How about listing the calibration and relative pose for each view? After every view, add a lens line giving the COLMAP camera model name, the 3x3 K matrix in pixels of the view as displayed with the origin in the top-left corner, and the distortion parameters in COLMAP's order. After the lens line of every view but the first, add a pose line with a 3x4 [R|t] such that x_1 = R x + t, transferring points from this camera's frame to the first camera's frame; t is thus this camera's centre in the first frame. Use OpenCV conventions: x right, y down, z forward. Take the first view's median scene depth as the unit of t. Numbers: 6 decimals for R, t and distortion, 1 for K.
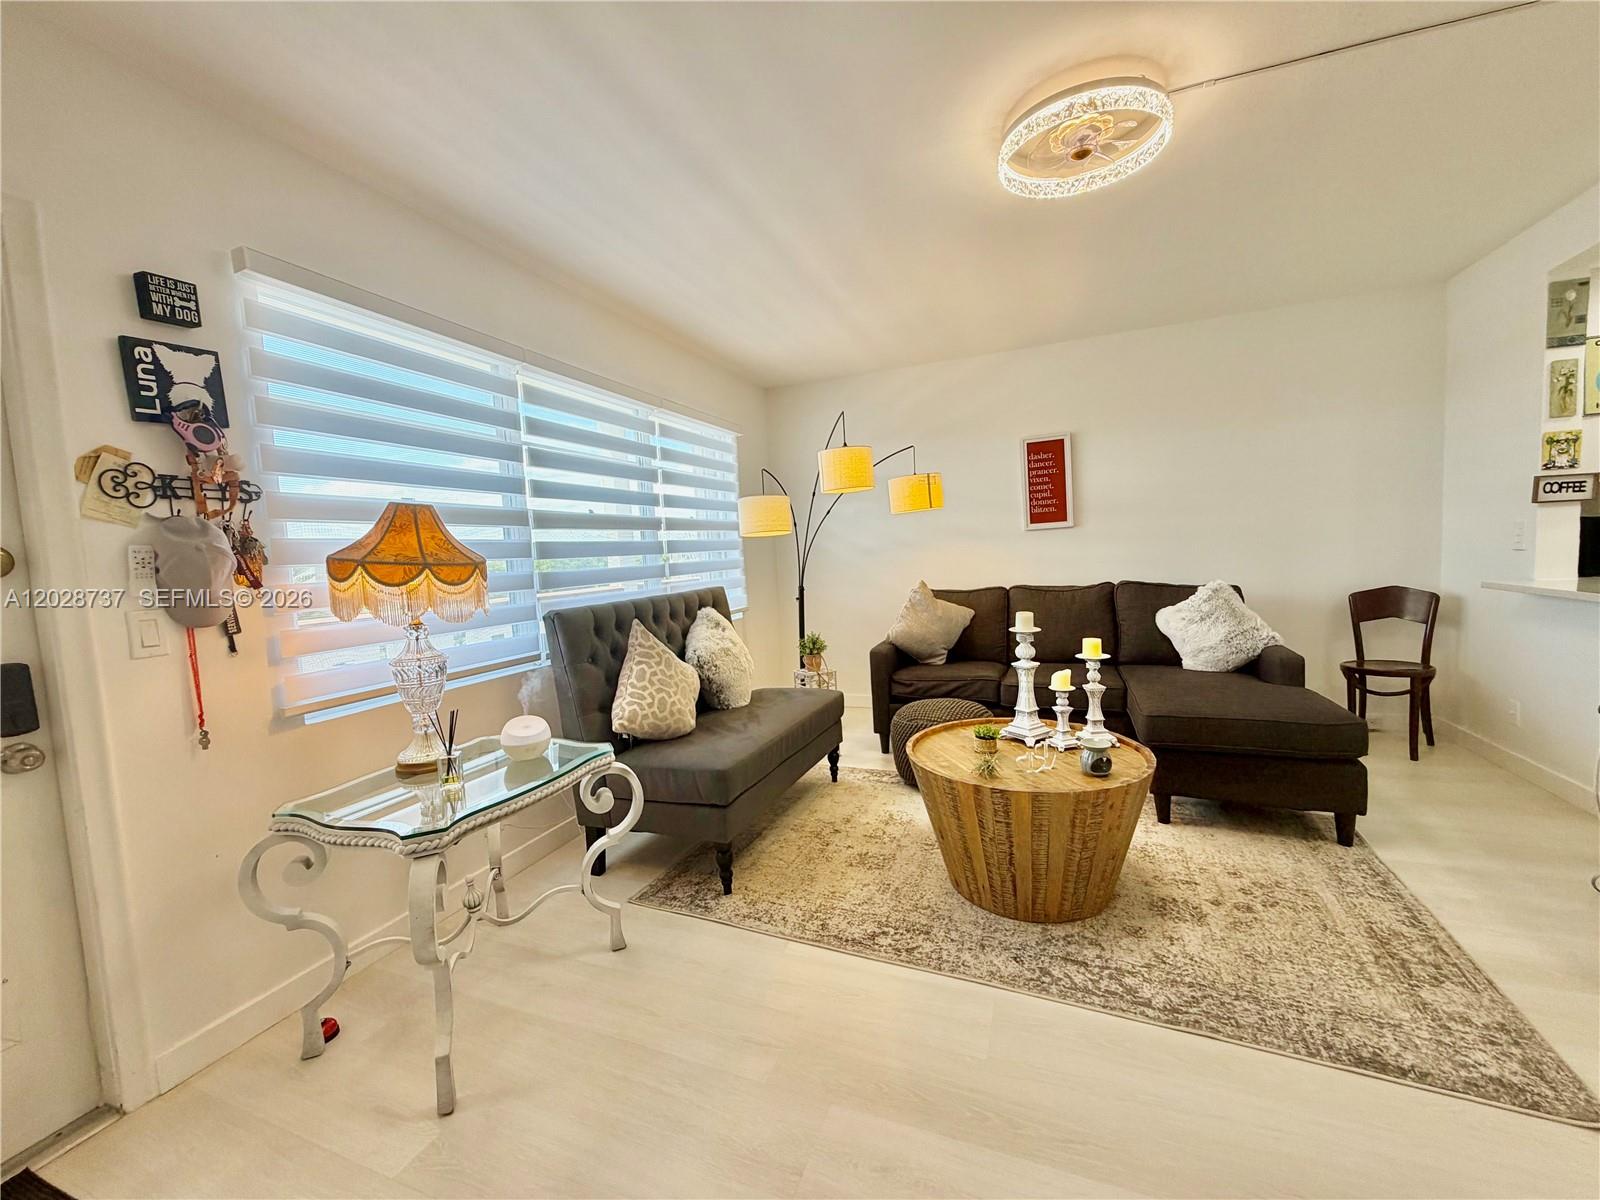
lens RADIAL K [[636.4, 0, 796.5], [0, 636.4, 599.6], [0, 0, 1]] dist [0.002145, -0.000513]
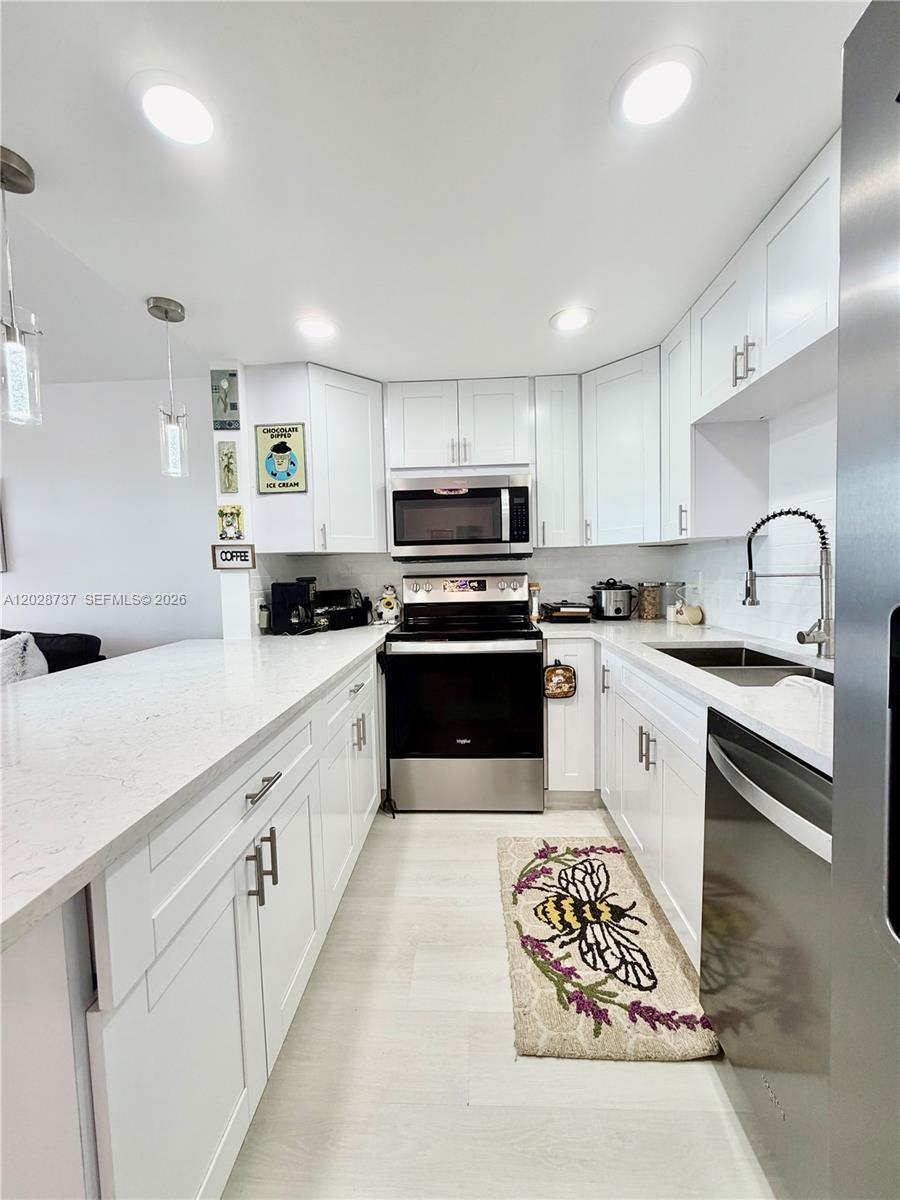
lens RADIAL K [[477.3, 0, 450.1], [0, 477.3, 601.7], [0, 0, 1]] dist [0.002145, -0.000513]
pose [[0.944532, 0.012425, 0.328184, 1.317623], [-0.004701, 0.999693, -0.024318, -0.080121], [-0.328386, 0.021427, 0.944301, 0.094213]]
